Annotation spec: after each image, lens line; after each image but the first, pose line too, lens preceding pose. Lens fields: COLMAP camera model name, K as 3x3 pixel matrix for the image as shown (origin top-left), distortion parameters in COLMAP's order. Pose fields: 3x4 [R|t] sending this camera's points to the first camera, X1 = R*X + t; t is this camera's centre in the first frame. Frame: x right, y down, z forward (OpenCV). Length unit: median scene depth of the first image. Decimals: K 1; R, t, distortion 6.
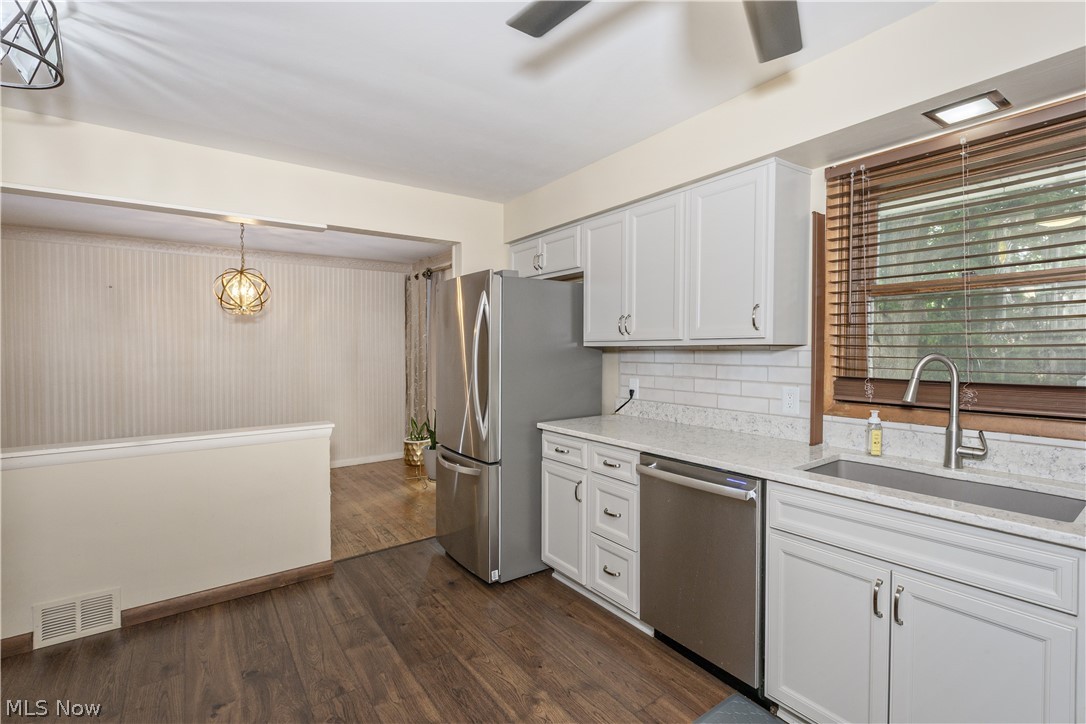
lens RADIAL K [[501.0, 0, 571.5], [0, 501.0, 356.0], [0, 0, 1]] dist [-0.002342, 0.001396]
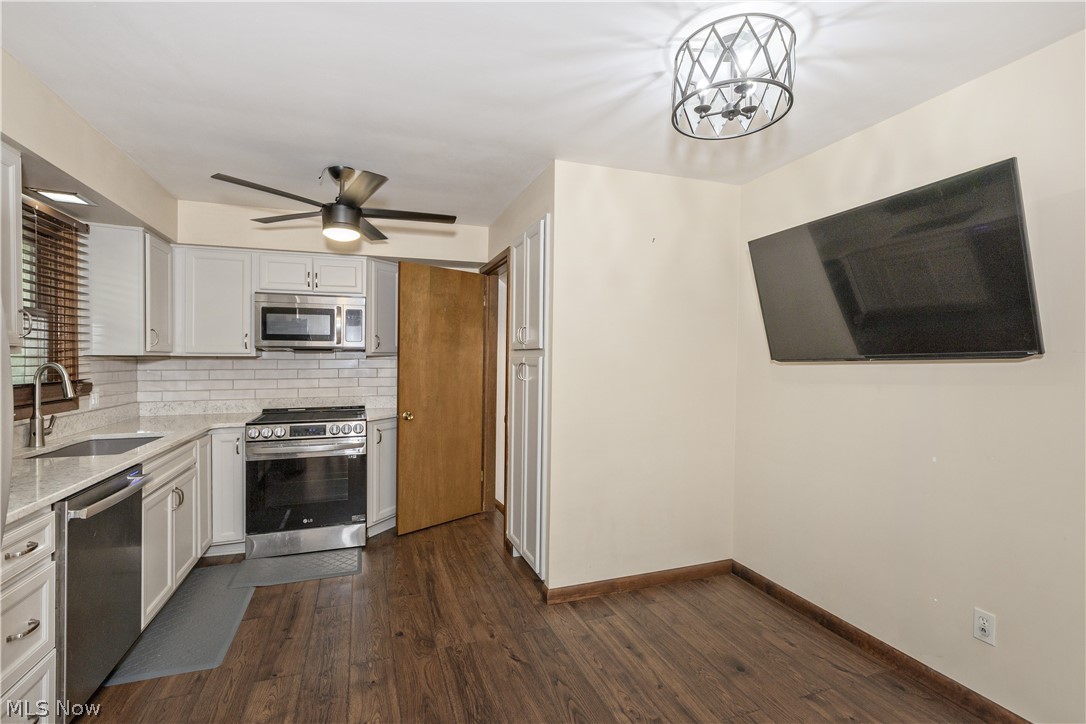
lens RADIAL K [[501.0, 0, 535.0], [0, 501.0, 357.4], [0, 0, 1]] dist [-0.002342, 0.001396]
pose [[-0.948796, 0.005914, 0.315834, -0.632475], [0.009260, 0.999916, 0.009095, -0.012001], [-0.315754, 0.011554, -0.948771, 1.241551]]
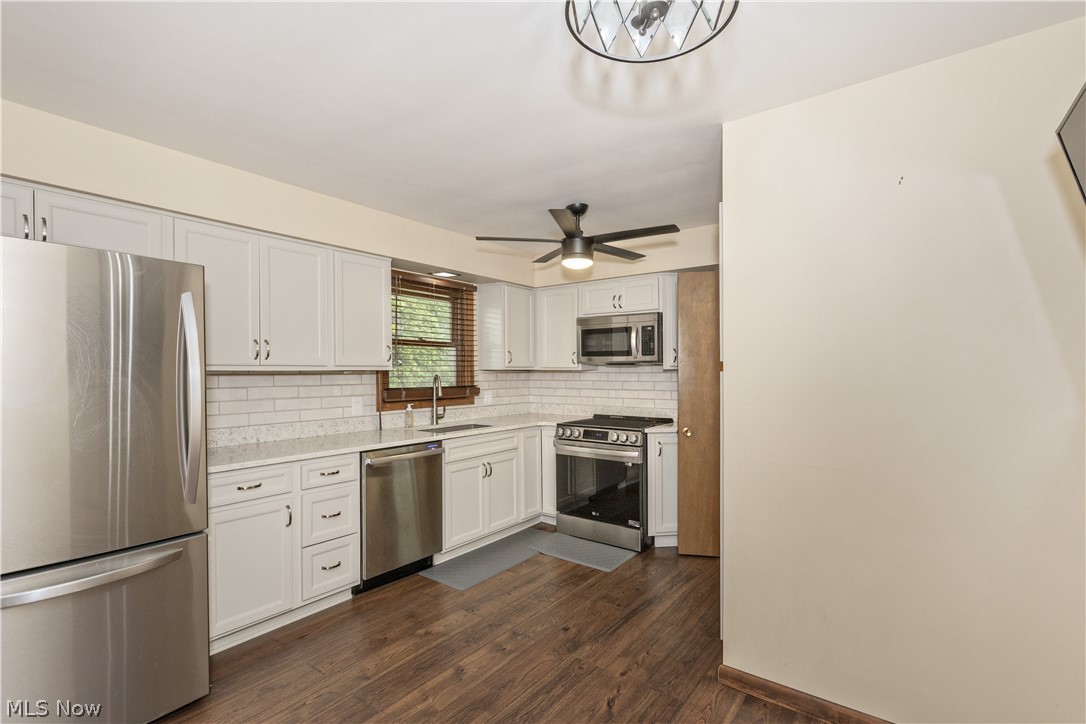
lens RADIAL K [[501.0, 0, 534.4], [0, 501.0, 365.7], [0, 0, 1]] dist [-0.002342, 0.001396]
pose [[-0.253292, 0.012575, 0.967308, -1.054431], [0.016152, 0.999831, -0.008768, -0.012472], [-0.967255, 0.013403, -0.253452, 0.758424]]
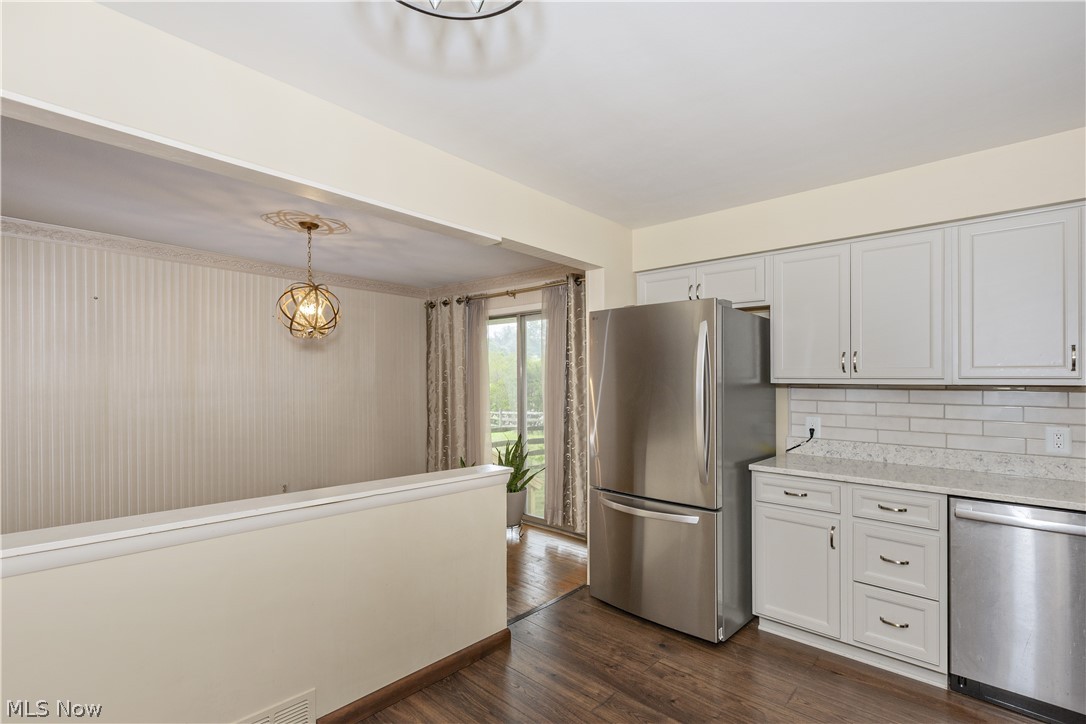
lens RADIAL K [[501.0, 0, 551.6], [0, 501.0, 382.2], [0, 0, 1]] dist [-0.002342, 0.001396]
pose [[0.983613, 0.015995, 0.179582, -0.663567], [-0.012776, 0.999736, -0.019071, 0.003031], [-0.179840, 0.016464, 0.983558, 0.164126]]
